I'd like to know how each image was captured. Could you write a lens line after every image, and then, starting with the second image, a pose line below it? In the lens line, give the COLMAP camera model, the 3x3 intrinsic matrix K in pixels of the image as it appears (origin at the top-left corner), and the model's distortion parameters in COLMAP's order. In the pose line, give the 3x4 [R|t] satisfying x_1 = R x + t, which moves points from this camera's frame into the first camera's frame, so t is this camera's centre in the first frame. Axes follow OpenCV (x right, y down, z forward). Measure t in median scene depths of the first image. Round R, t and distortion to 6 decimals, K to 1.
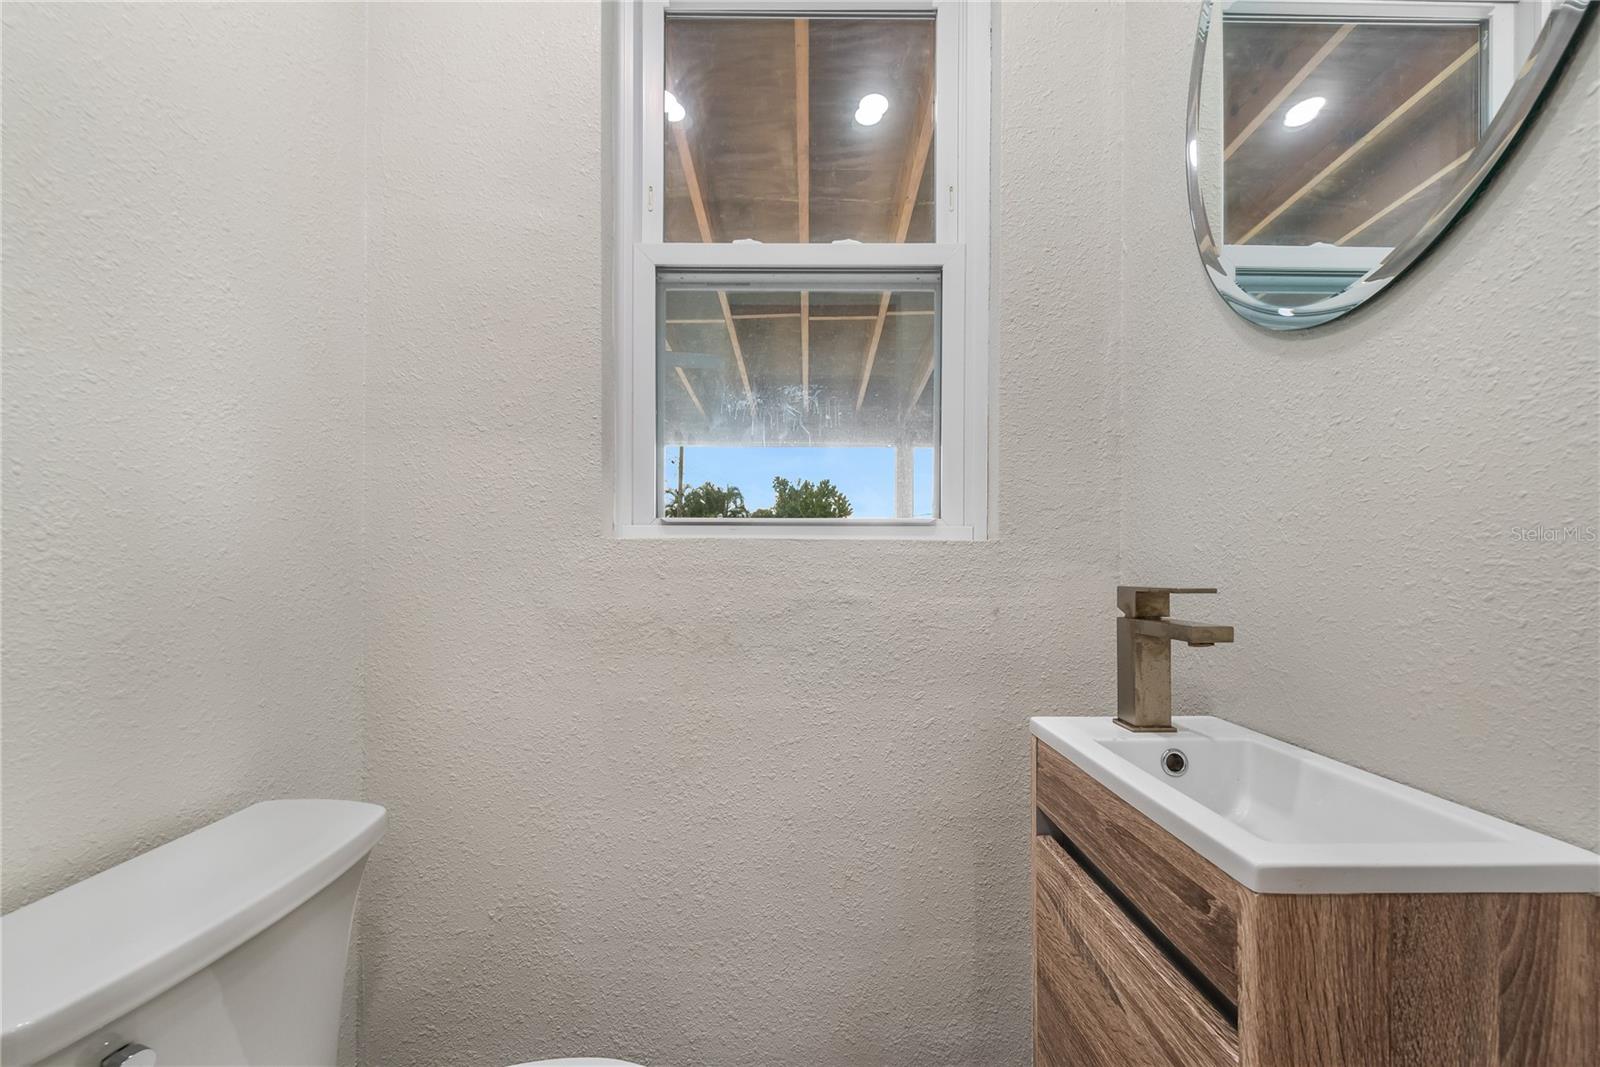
lens RADIAL K [[644.7, 0, 802.5], [0, 644.7, 567.2], [0, 0, 1]] dist [0.012557, -0.000118]
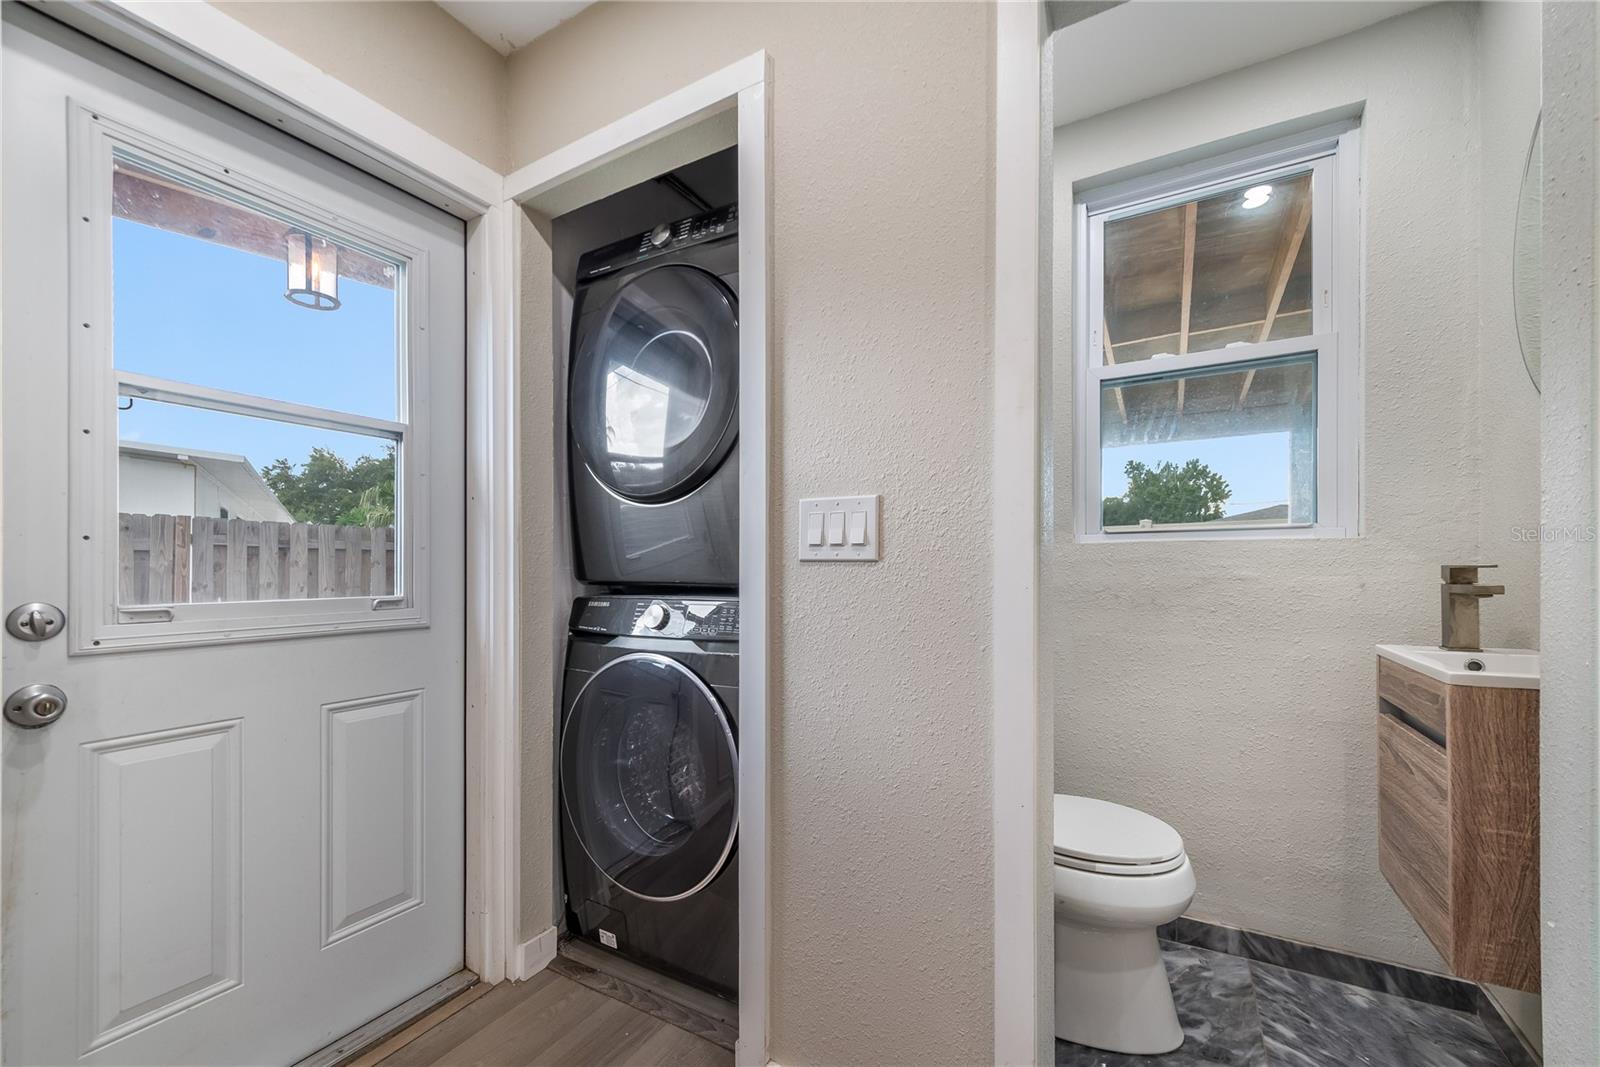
lens RADIAL K [[637.9, 0, 808.2], [0, 637.9, 570.9], [0, 0, 1]] dist [0.017619, -0.005385]
pose [[0.874686, -0.006454, -0.484648, -0.131208], [0.012124, 0.999890, 0.008567, 0.010067], [0.484539, -0.013370, 0.874667, -1.253389]]
